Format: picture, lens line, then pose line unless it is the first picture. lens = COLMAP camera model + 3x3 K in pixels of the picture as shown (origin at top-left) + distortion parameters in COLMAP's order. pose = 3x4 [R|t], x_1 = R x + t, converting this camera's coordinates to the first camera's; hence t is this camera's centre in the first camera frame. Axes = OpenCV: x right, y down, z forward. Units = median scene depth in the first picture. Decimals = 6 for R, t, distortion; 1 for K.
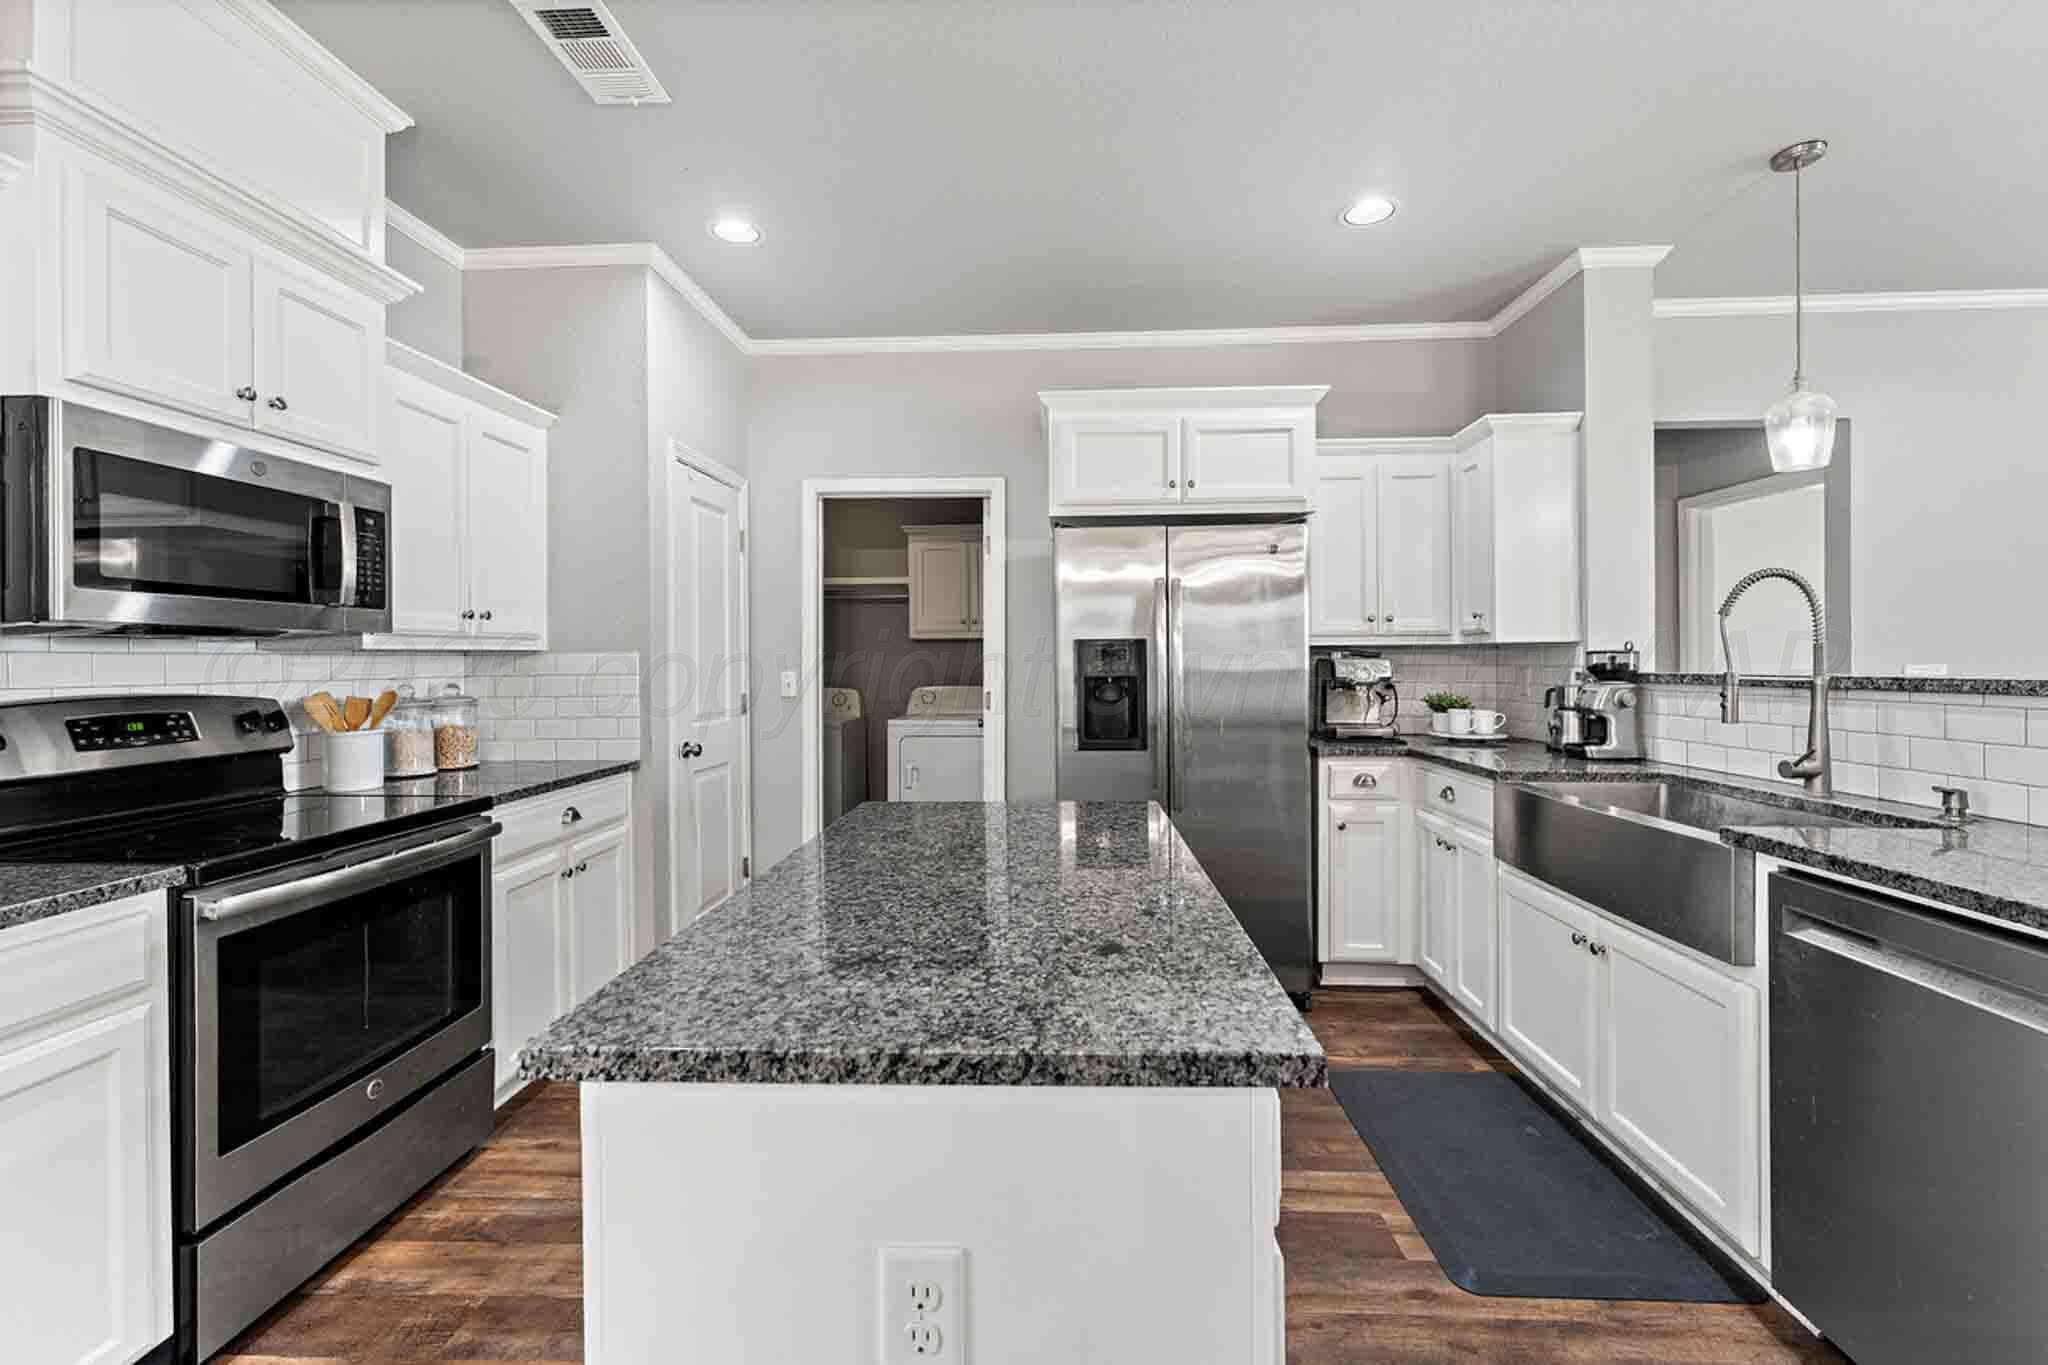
lens RADIAL K [[854.6, 0, 1033.9], [0, 854.6, 659.8], [0, 0, 1]] dist [0.001994, -0.000225]
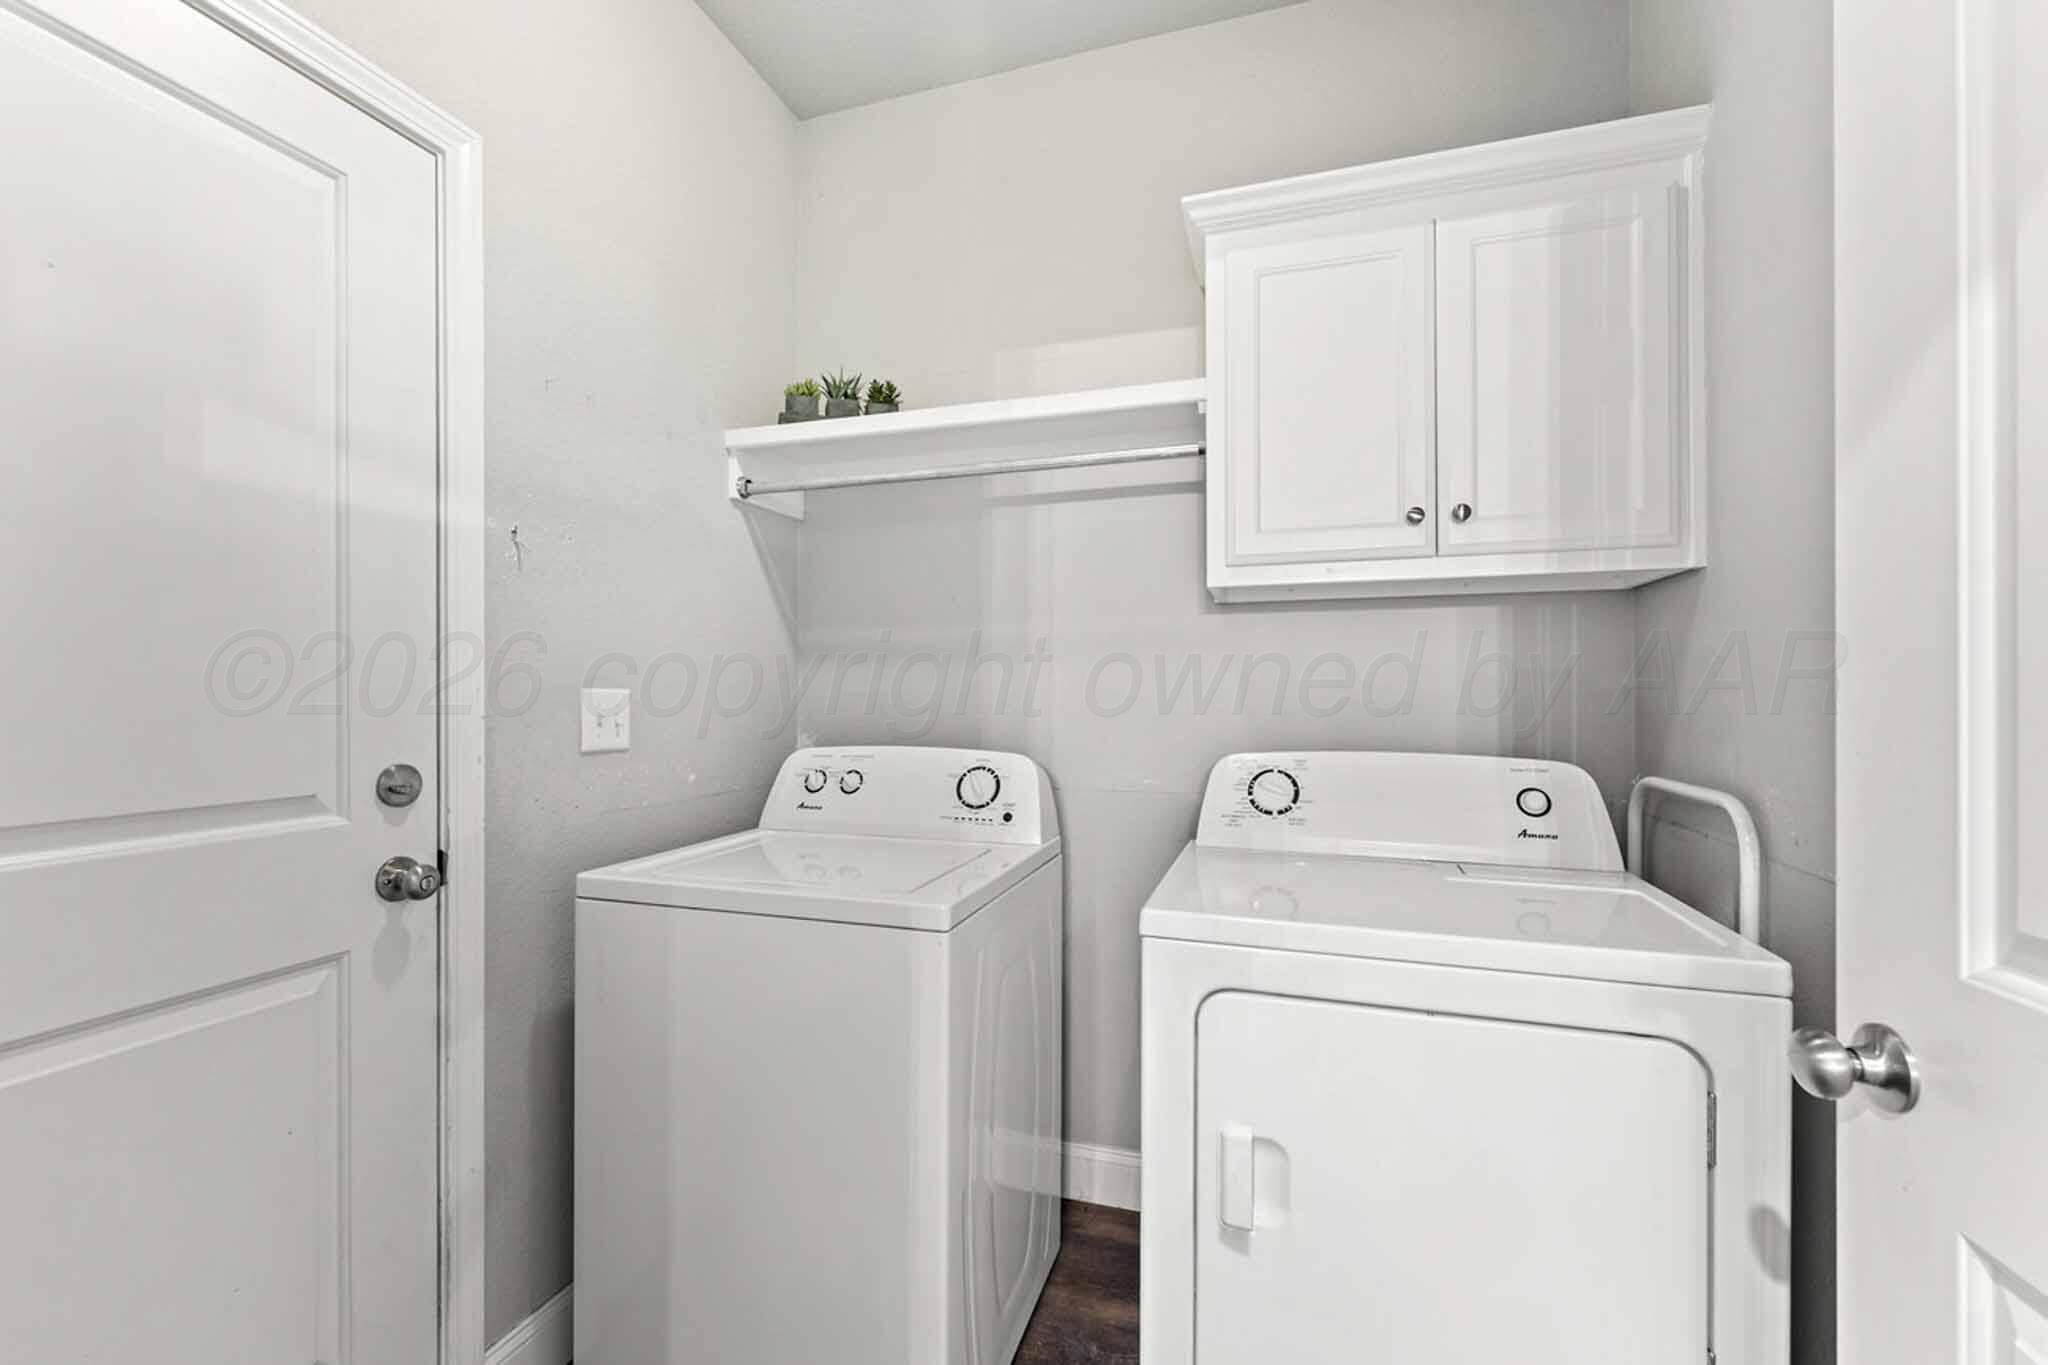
lens RADIAL K [[854.6, 0, 1023.9], [0, 854.6, 692.9], [0, 0, 1]] dist [0.001994, -0.000225]
pose [[0.965037, 0.008412, -0.261980, -0.299335], [-0.008488, 0.999964, 0.000842, 0.028311], [0.261978, 0.001411, 0.965073, 1.616931]]
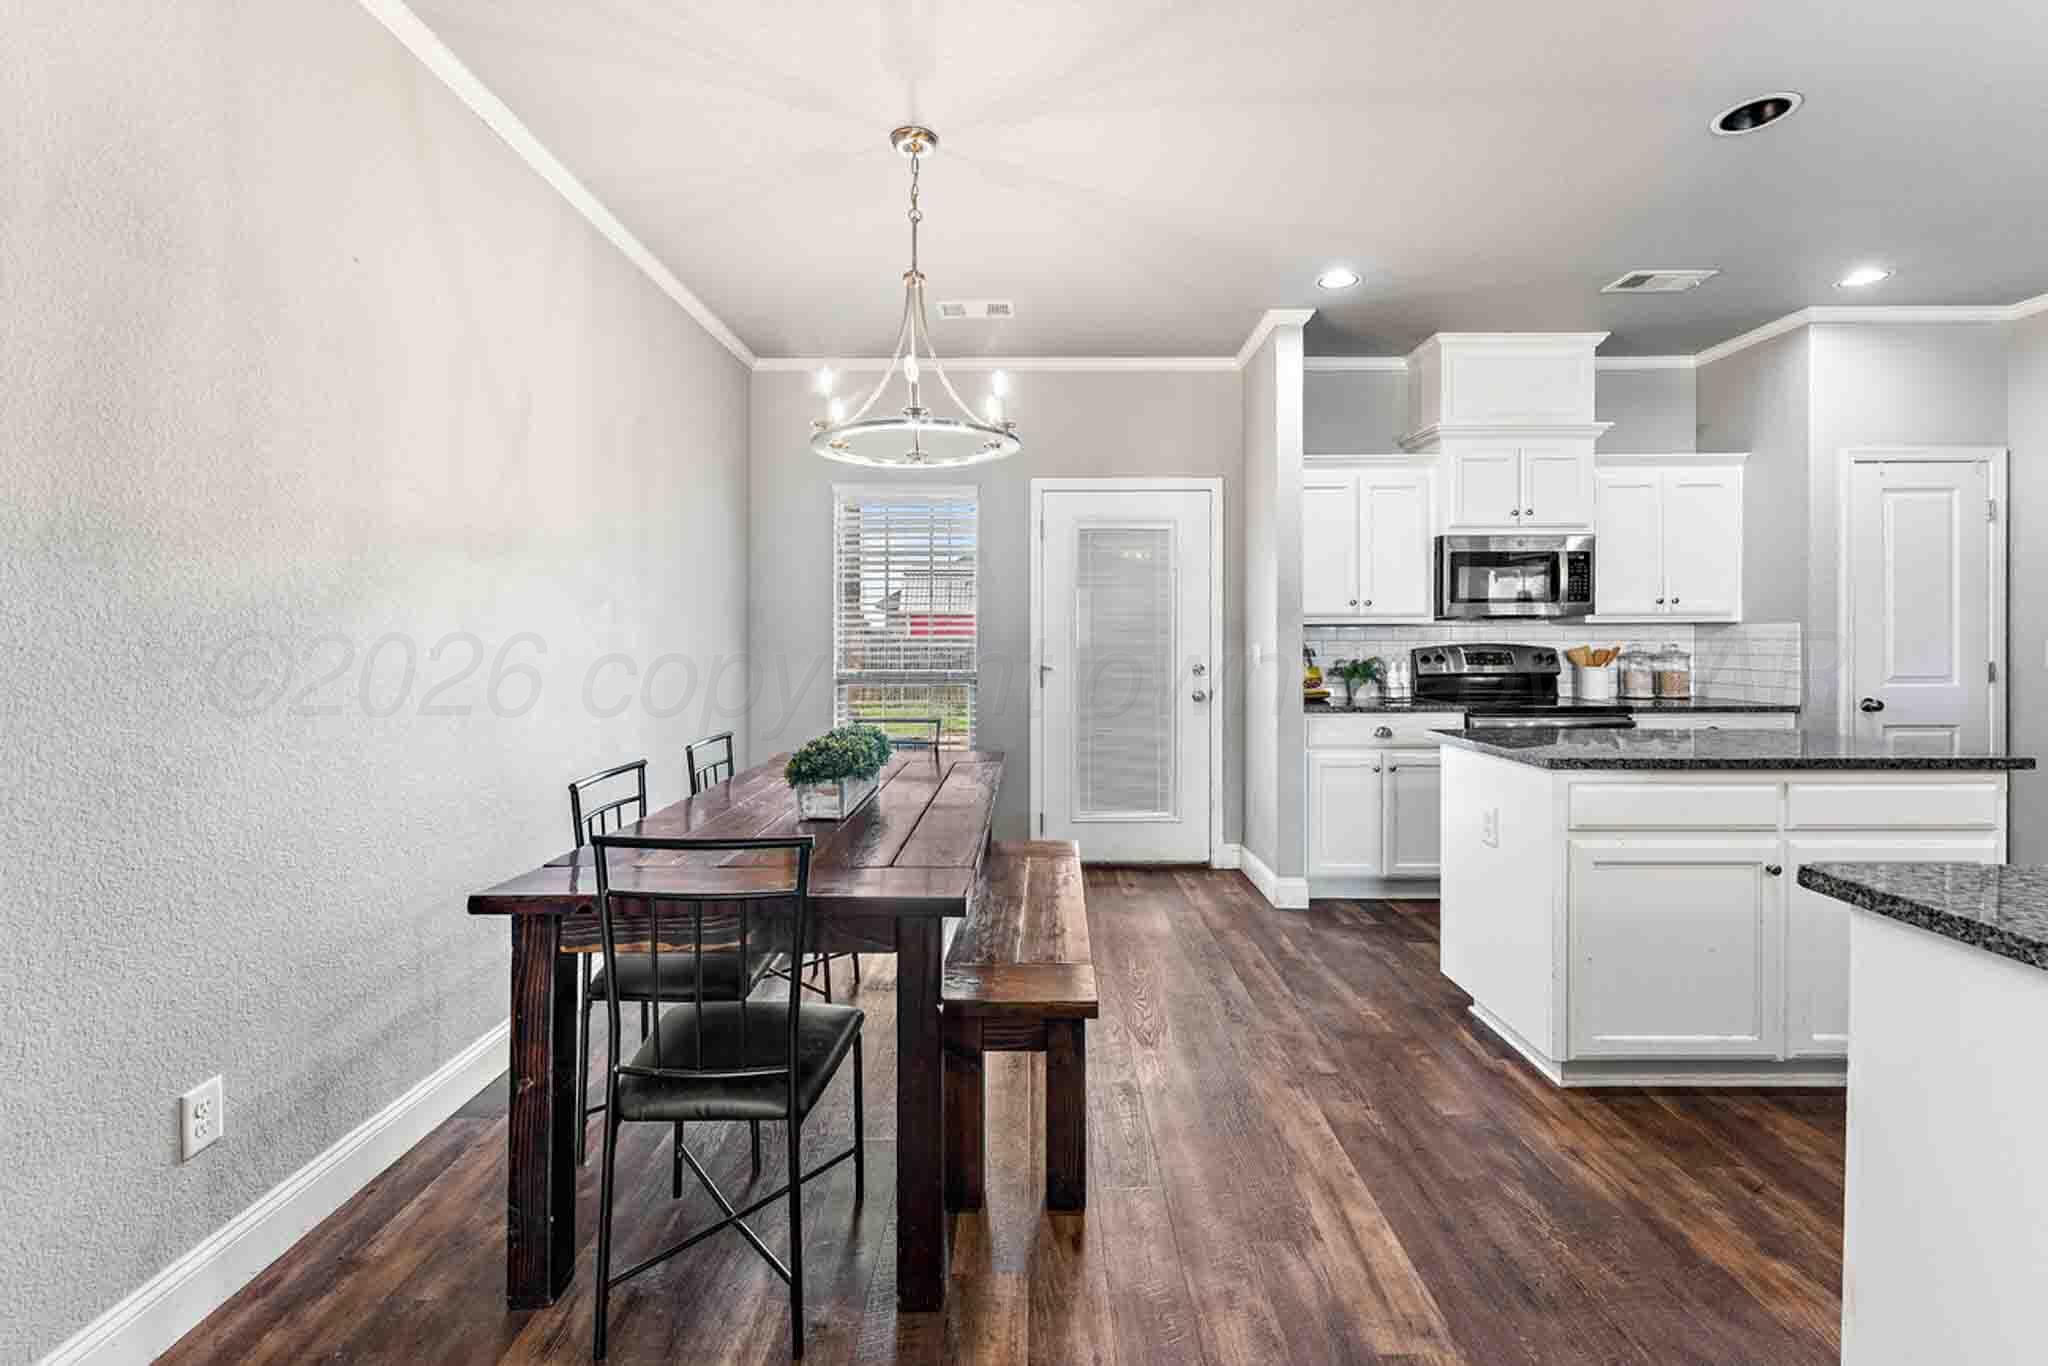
lens RADIAL K [[854.6, 0, 1041.8], [0, 854.6, 638.4], [0, 0, 1]] dist [0.001994, -0.000225]
pose [[0.046845, 0.013004, -0.998818, 1.024034], [0.001275, 0.999914, 0.013078, -0.005288], [0.998901, -0.001886, 0.046824, -0.286851]]
